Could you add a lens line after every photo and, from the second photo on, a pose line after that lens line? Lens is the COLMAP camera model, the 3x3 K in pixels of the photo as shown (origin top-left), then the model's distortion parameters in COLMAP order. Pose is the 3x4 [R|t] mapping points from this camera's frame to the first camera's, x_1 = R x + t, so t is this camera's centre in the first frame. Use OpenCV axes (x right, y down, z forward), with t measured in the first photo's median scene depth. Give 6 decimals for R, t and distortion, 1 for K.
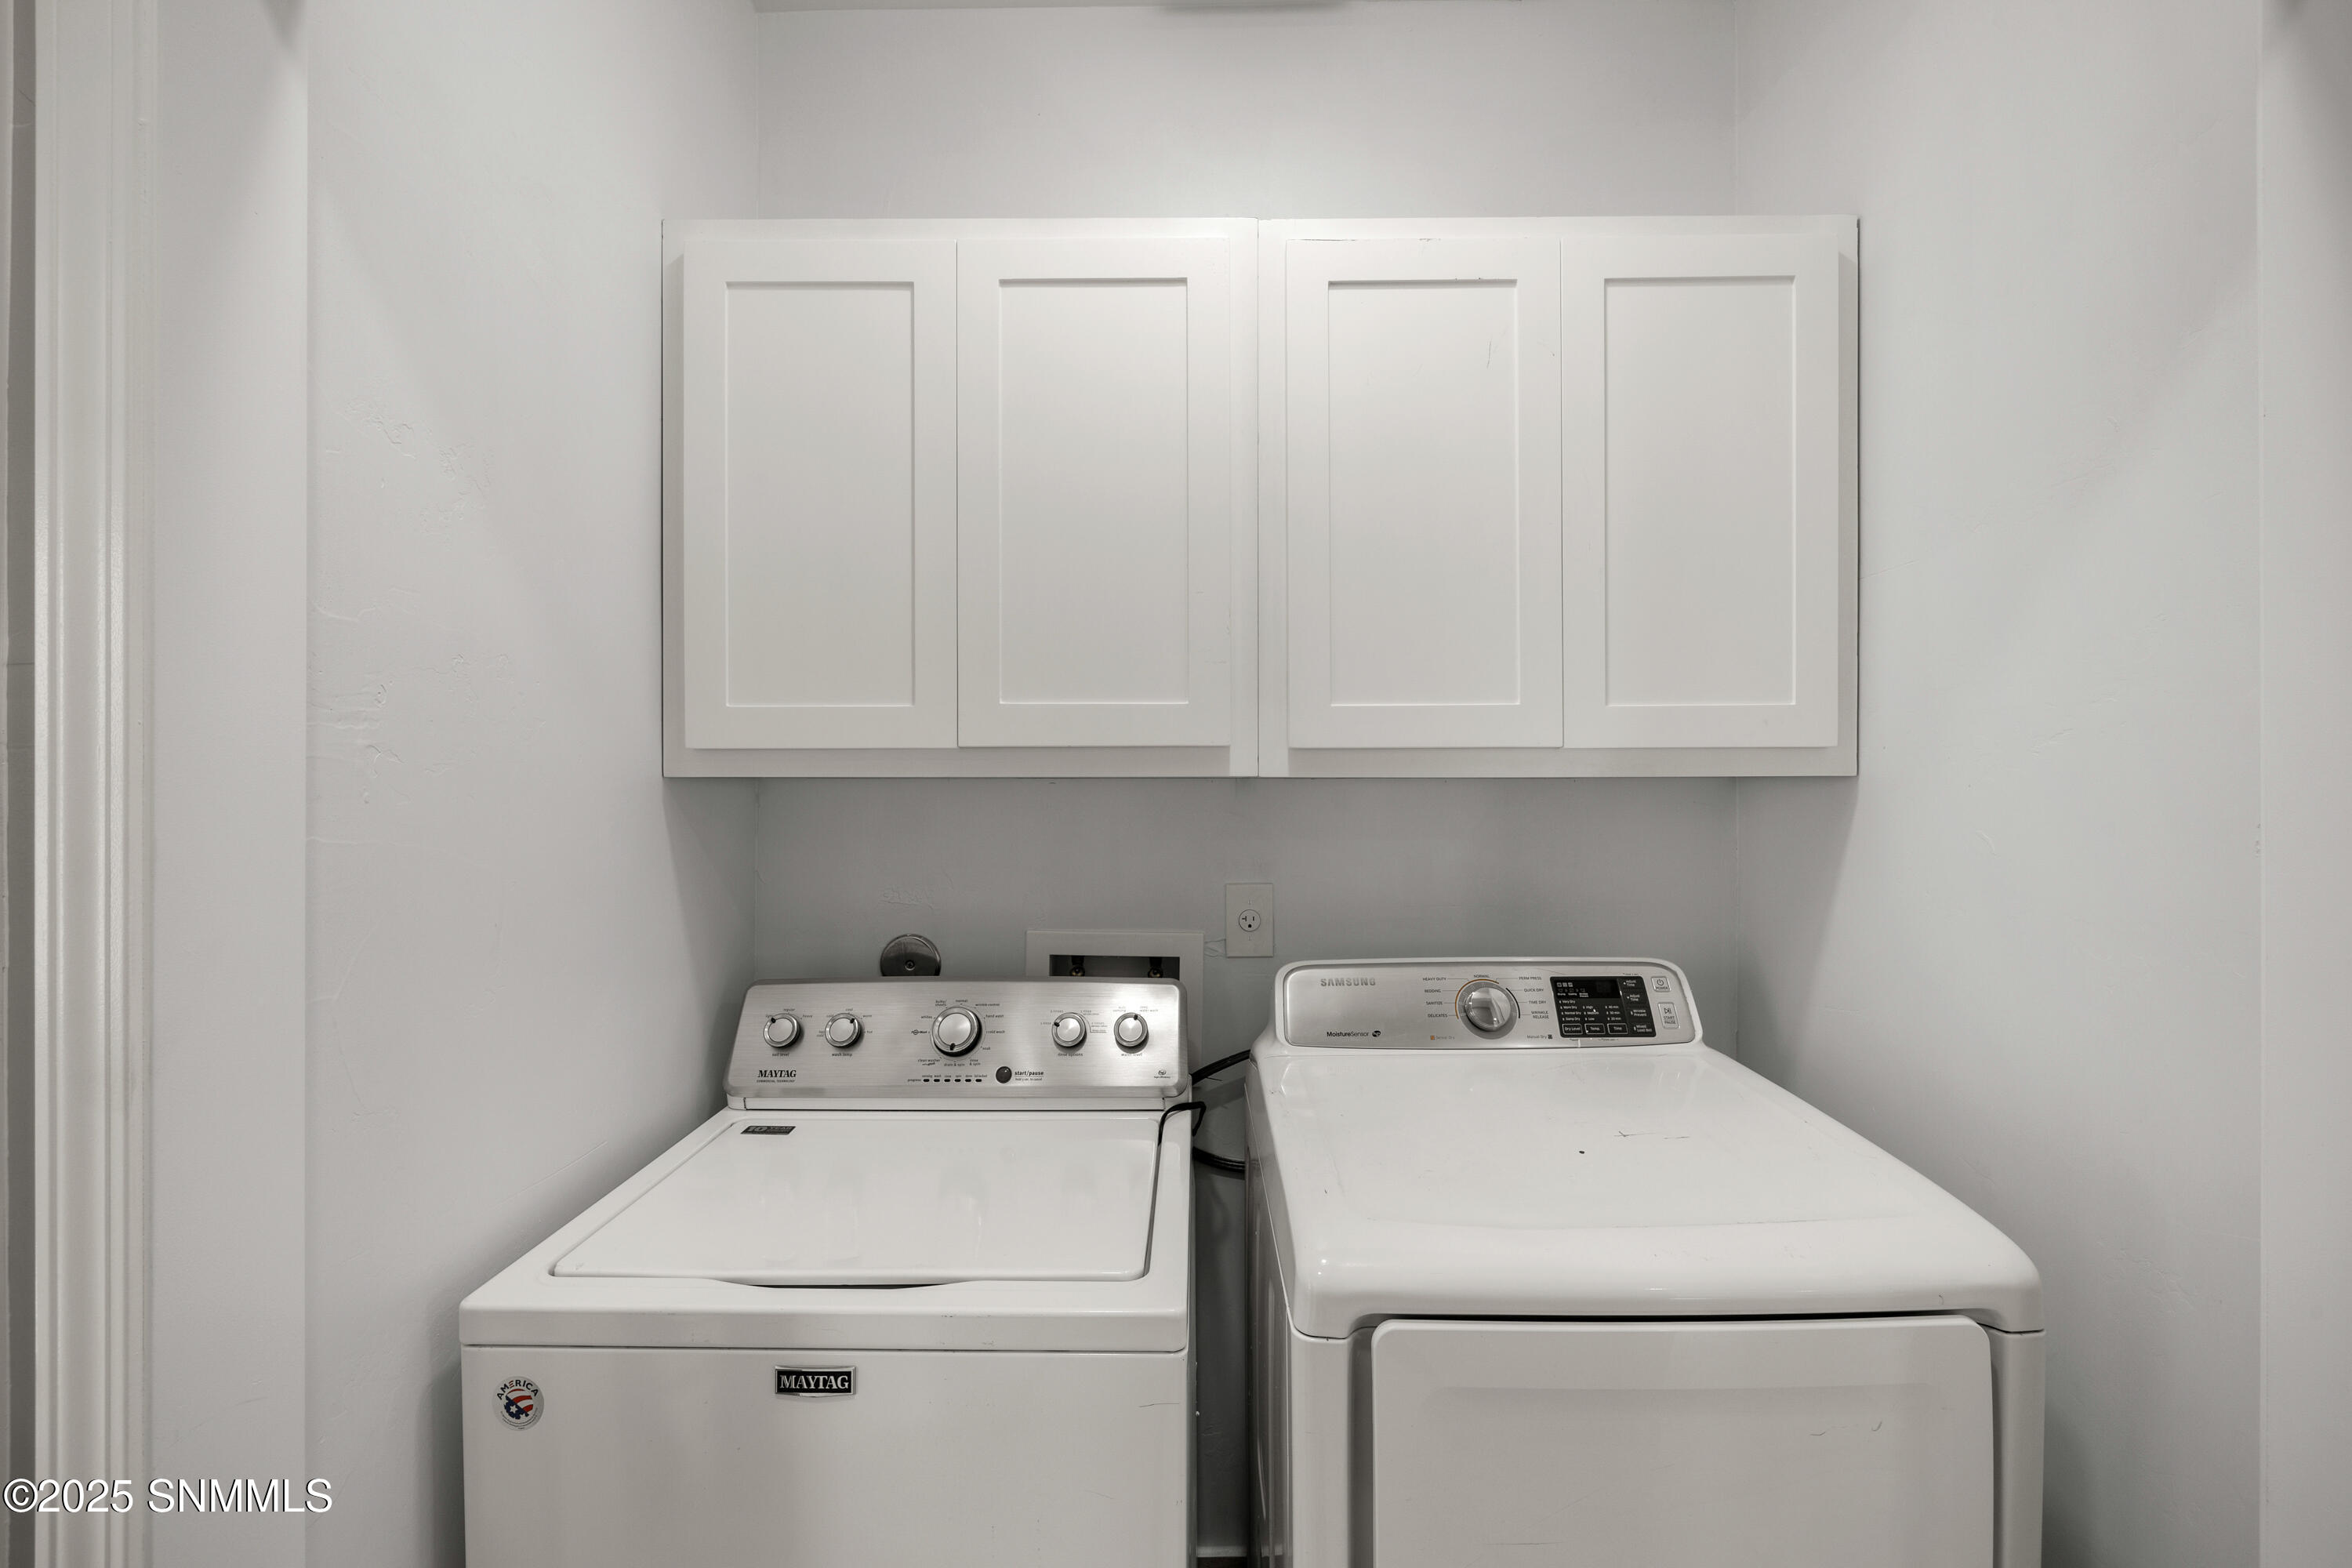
lens RADIAL K [[986.3, 0, 1169.4], [0, 986.3, 779.0], [0, 0, 1]] dist [-0.001000, -0.000172]
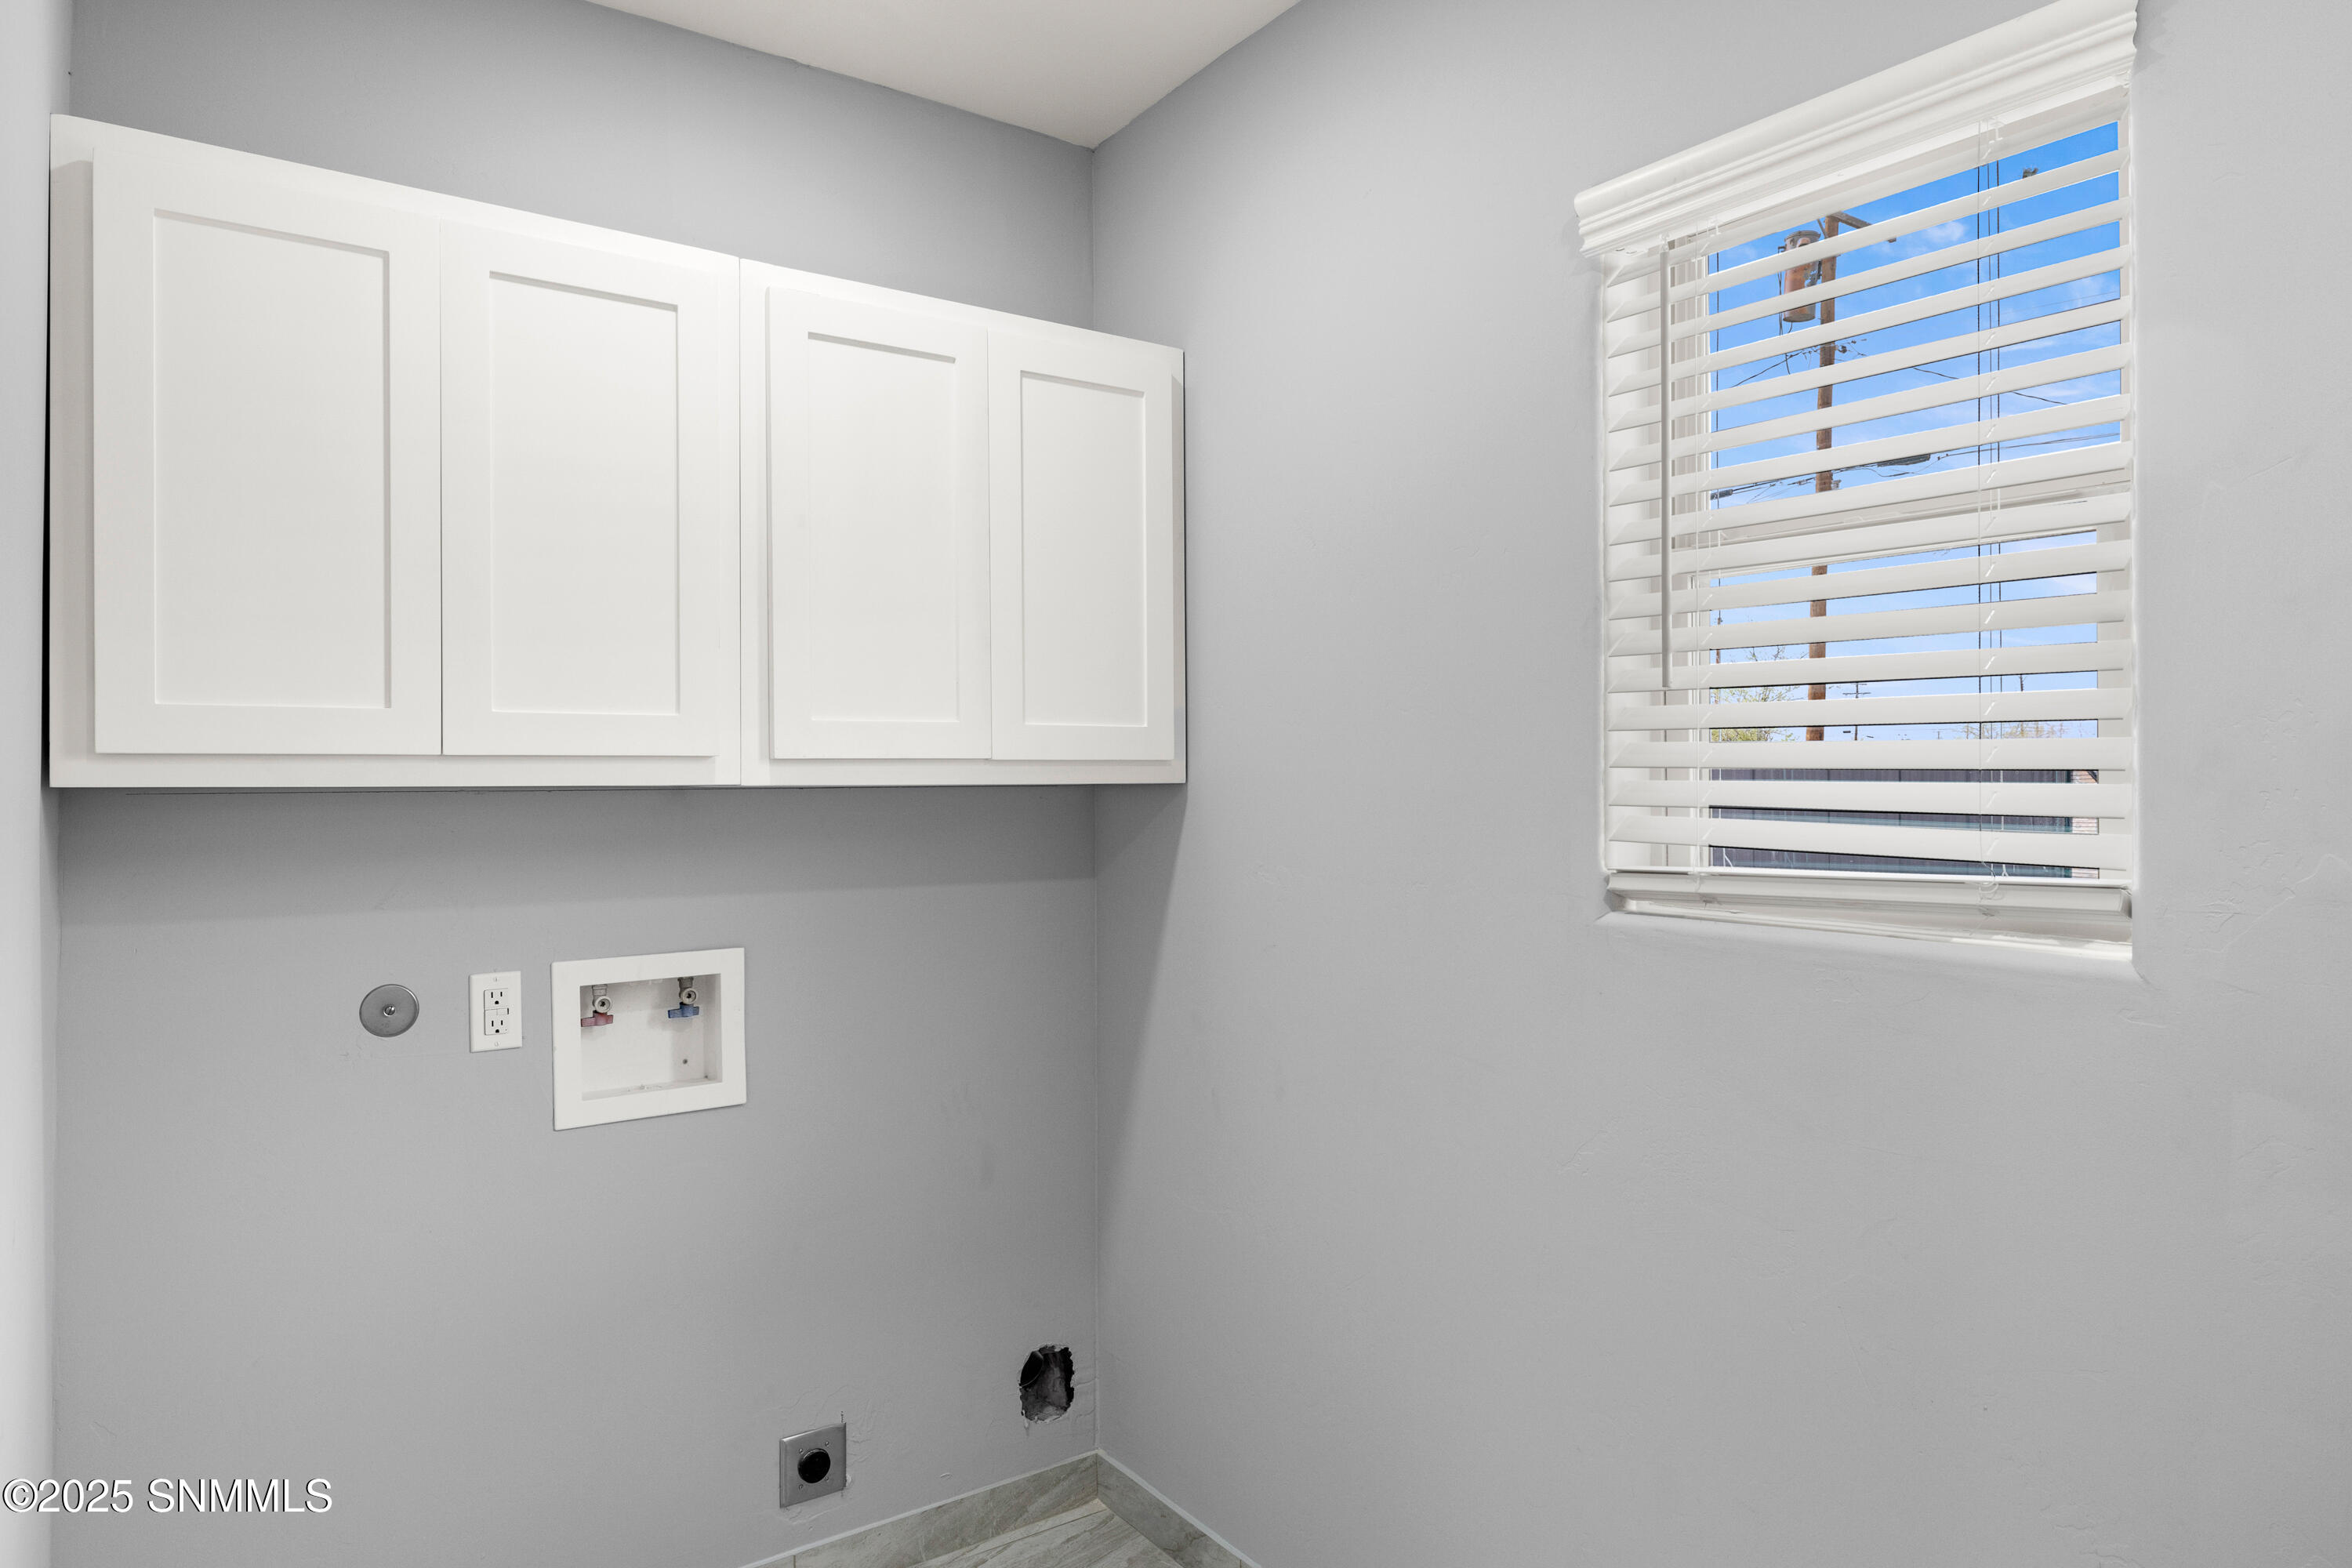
lens RADIAL K [[1433.9, 0, 1176.0], [0, 1433.9, 784.0], [0, 0, 1]] dist [0.000565, 0.000096]
pose [[0.789759, -0.002663, 0.613411, -0.483714], [0.004101, 0.999991, -0.000938, -0.000356], [-0.613403, 0.003256, 0.789763, -0.497215]]
